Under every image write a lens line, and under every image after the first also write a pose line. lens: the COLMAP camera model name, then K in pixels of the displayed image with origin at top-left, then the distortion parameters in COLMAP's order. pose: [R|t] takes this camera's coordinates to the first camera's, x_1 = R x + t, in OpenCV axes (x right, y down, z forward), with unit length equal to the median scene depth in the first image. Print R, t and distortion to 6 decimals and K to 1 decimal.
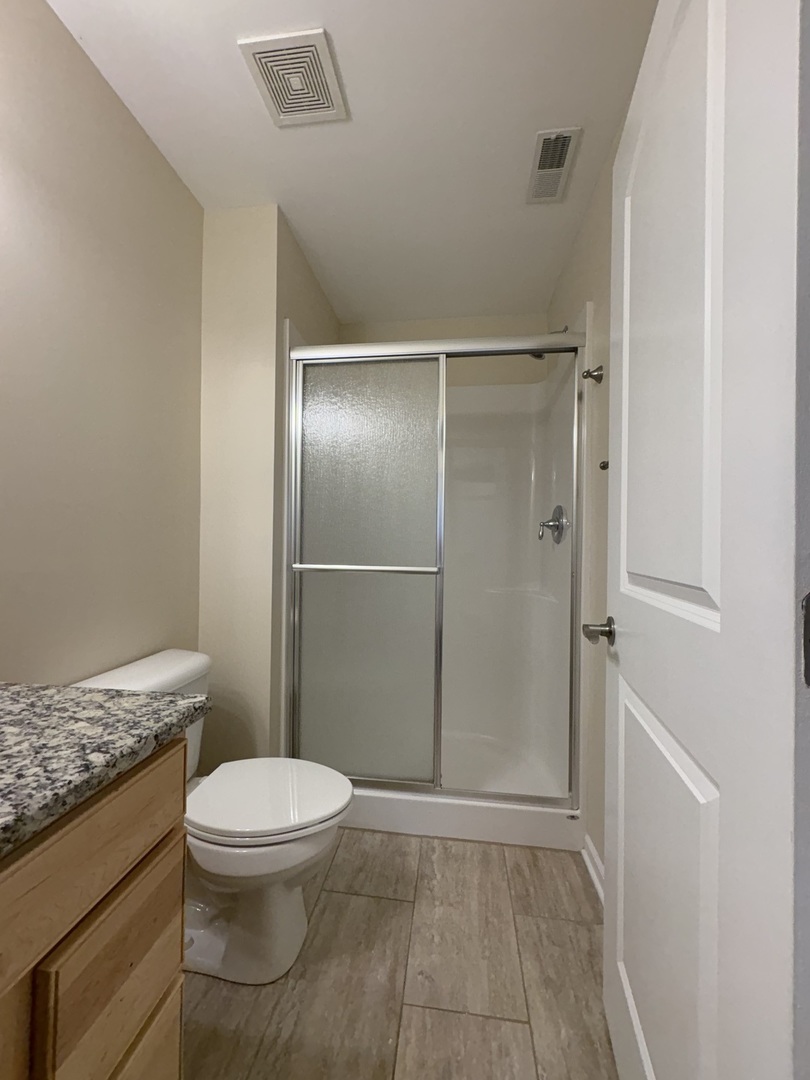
lens RADIAL K [[430.1, 0, 405.0], [0, 430.1, 540.0], [0, 0, 1]] dist [0.001334, -0.000443]
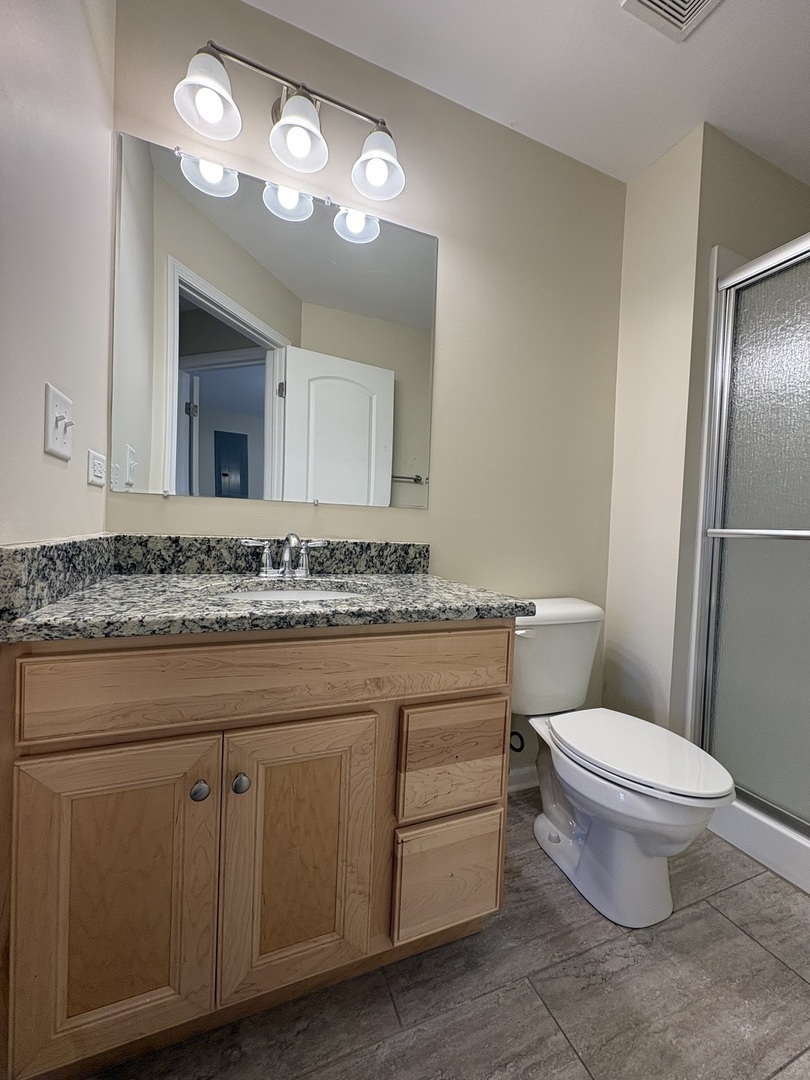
lens RADIAL K [[430.1, 0, 405.0], [0, 430.1, 540.0], [0, 0, 1]] dist [0.001334, -0.000443]
pose [[0.496940, 0.034067, -0.867116, 0.286014], [-0.029709, 0.999311, 0.022235, 0.117850], [0.867276, 0.014711, 0.497609, 0.055618]]
